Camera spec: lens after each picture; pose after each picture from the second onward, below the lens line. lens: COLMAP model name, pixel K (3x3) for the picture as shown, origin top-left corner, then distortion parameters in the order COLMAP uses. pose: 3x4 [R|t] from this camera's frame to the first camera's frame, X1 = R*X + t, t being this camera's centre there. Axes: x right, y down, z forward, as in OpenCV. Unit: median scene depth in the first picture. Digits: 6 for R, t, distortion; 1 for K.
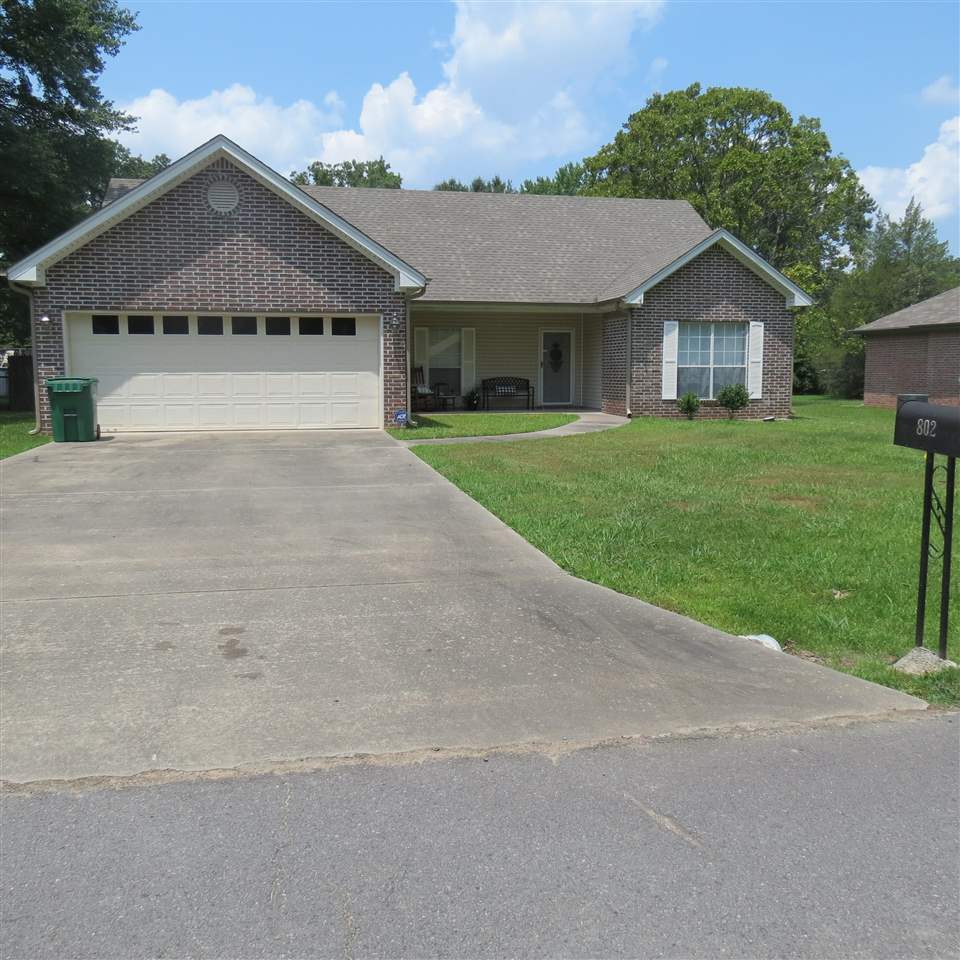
lens RADIAL K [[910.2, 0, 480.0], [0, 910.2, 480.0], [0, 0, 1]] dist [-0.032931, 0.017098]
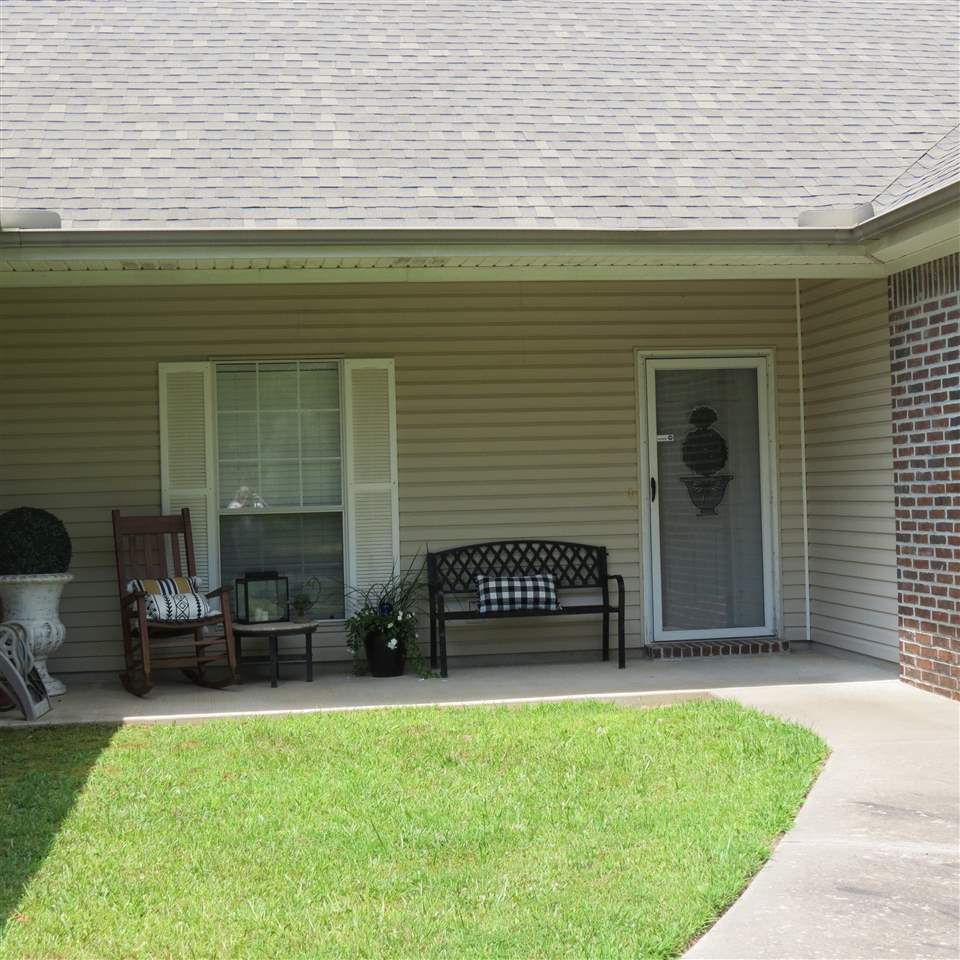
lens RADIAL K [[1546.9, 0, 480.0], [0, 1546.9, 480.0], [0, 0, 1]] dist [-0.016501, -0.029771]
pose [[0.997440, -0.027819, -0.065870, 0.053400], [0.019279, 0.991728, -0.126903, -0.082459], [0.068855, 0.125308, 0.989726, 0.617607]]
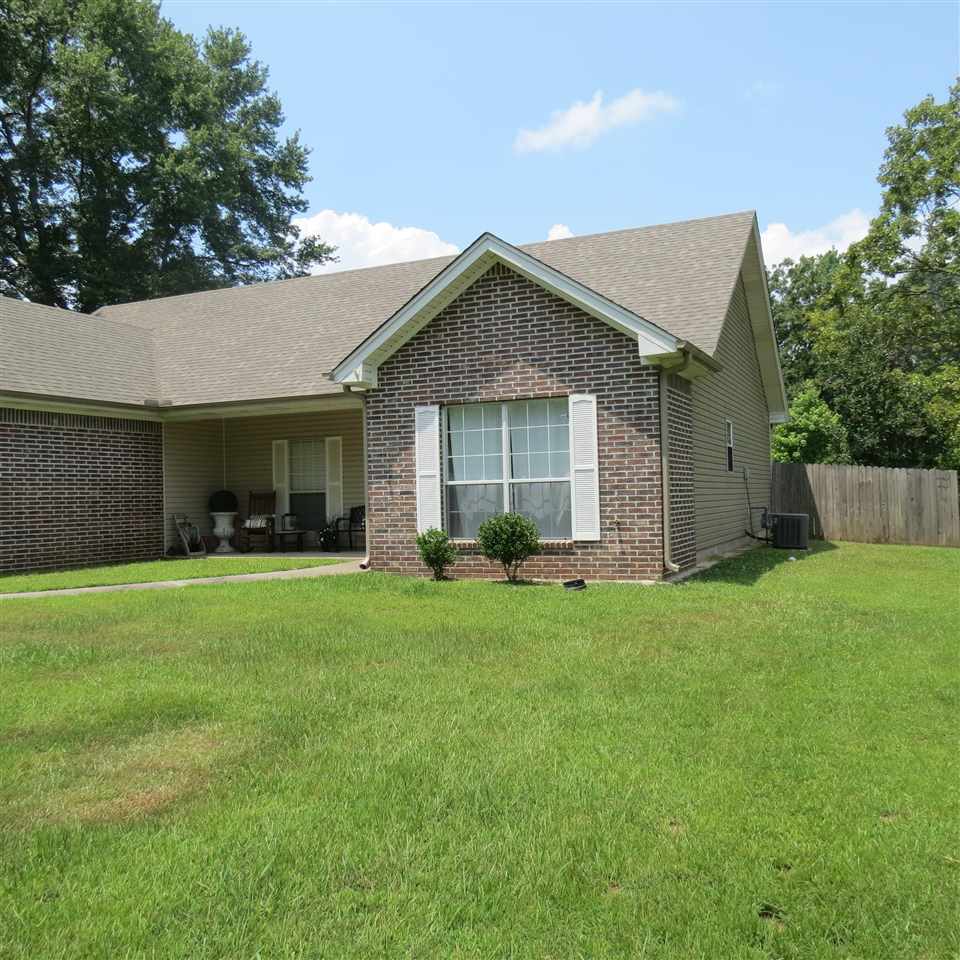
lens RADIAL K [[910.2, 0, 480.0], [0, 910.2, 480.0], [0, 0, 1]] dist [-0.032931, 0.017098]
pose [[0.803600, -0.028643, -0.594480, 0.564728], [-0.050815, 0.991892, -0.116481, -0.060279], [0.592997, 0.123813, 0.795629, 0.546739]]
